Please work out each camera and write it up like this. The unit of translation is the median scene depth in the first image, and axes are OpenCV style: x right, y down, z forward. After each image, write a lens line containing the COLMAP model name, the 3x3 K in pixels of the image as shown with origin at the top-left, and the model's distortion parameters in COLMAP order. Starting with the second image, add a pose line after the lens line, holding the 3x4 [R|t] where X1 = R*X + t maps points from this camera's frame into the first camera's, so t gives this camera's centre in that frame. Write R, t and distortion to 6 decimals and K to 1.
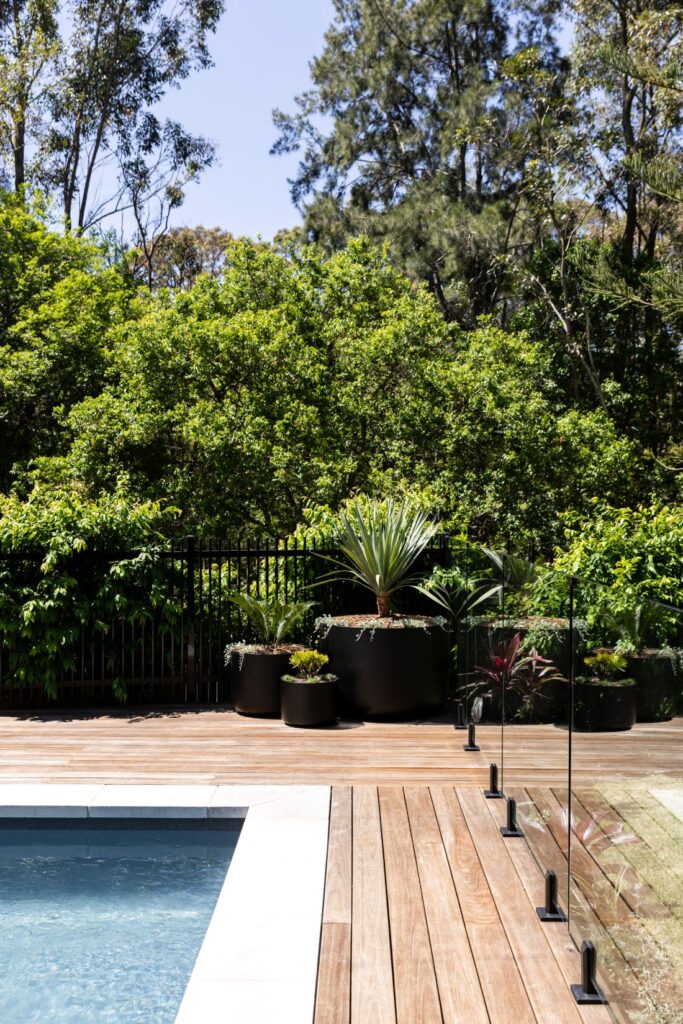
lens RADIAL K [[2690.6, 0, 341.5], [0, 2690.6, 512.0], [0, 0, 1]] dist [-0.133941, -0.524649]
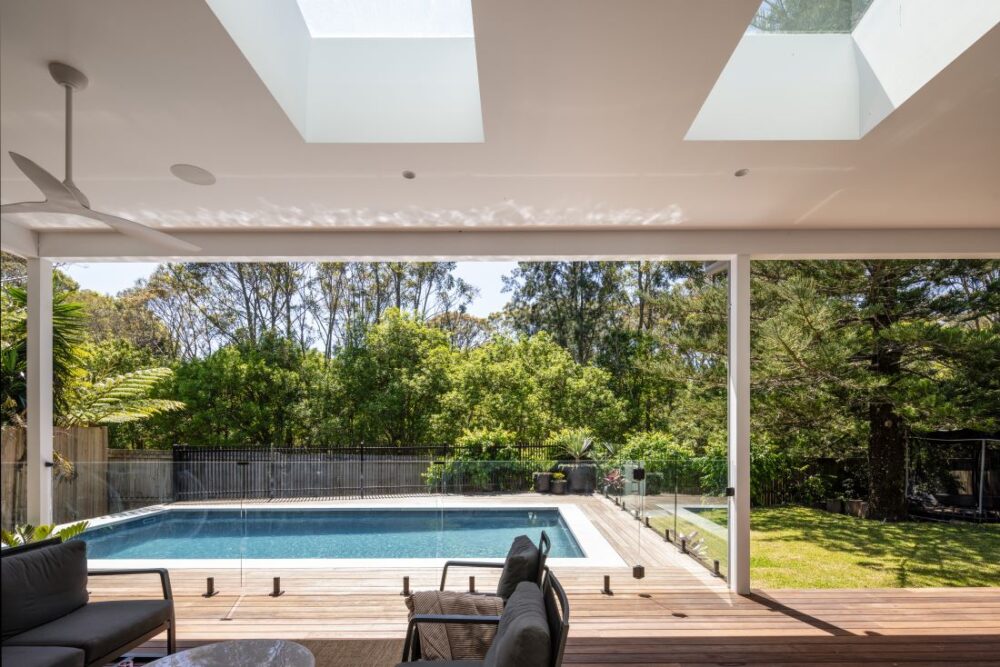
lens RADIAL K [[2627.5, 0, 500.0], [0, 2627.5, 333.5], [0, 0, 1]] dist [-0.133941, -0.524649]
pose [[0.997728, -0.002219, 0.067334, -0.195496], [0.004585, 0.999376, -0.035011, -0.007401], [-0.067215, 0.035240, 0.997116, -1.488907]]
